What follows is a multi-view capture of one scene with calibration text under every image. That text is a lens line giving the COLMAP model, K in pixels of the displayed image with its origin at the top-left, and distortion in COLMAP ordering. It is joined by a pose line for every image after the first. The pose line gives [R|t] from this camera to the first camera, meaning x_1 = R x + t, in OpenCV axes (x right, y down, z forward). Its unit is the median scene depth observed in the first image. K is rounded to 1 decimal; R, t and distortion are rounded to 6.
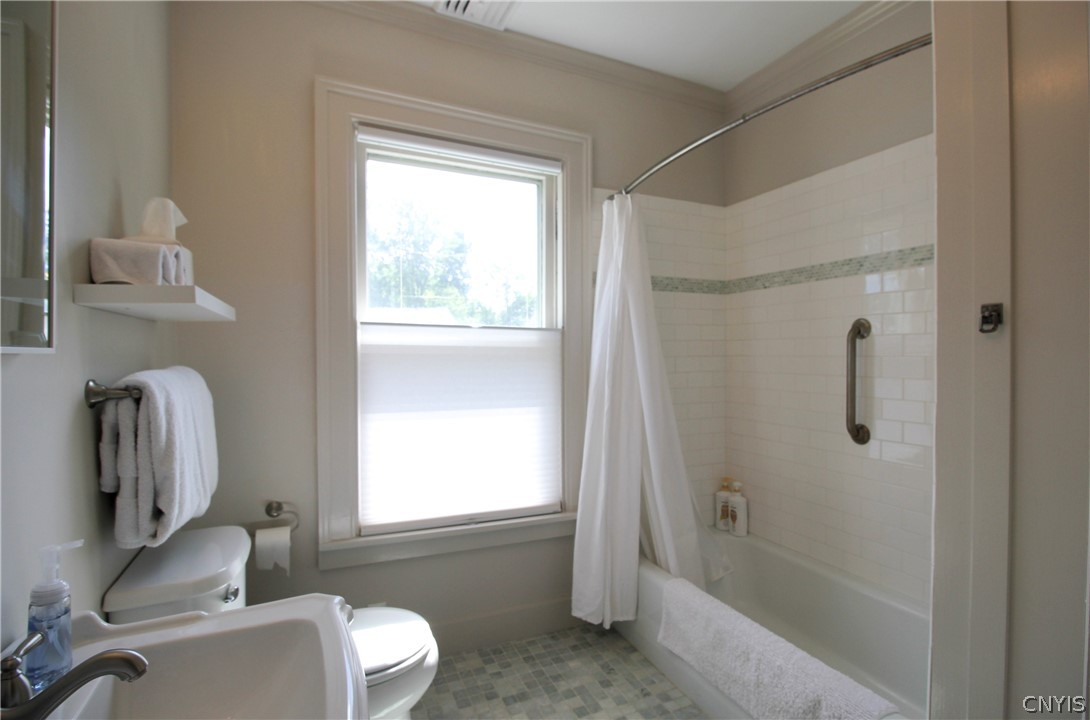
lens RADIAL K [[512.9, 0, 548.4], [0, 512.9, 358.1], [0, 0, 1]] dist [-0.001700, -0.014822]
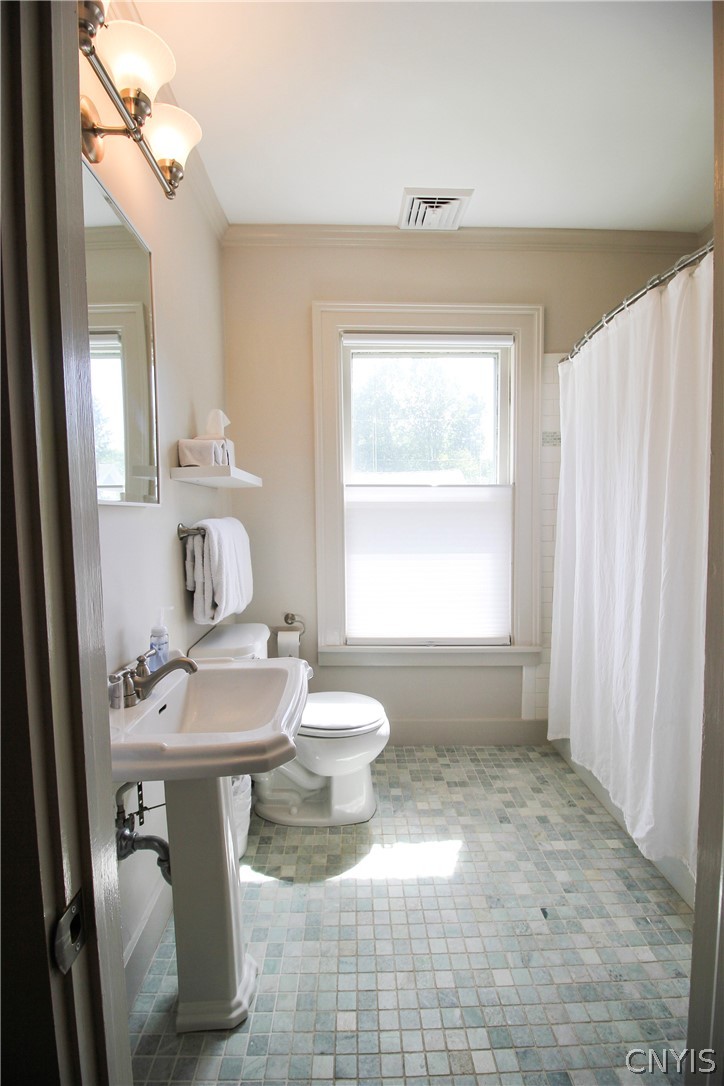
lens RADIAL K [[504.1, 0, 362.0], [0, 504.1, 543.0], [0, 0, 1]] dist [-0.011833, -0.000790]
pose [[0.912752, 0.013776, -0.408282, 0.214401], [0.005938, 0.998878, 0.046976, 0.019697], [0.408471, -0.045302, 0.911646, -0.183368]]
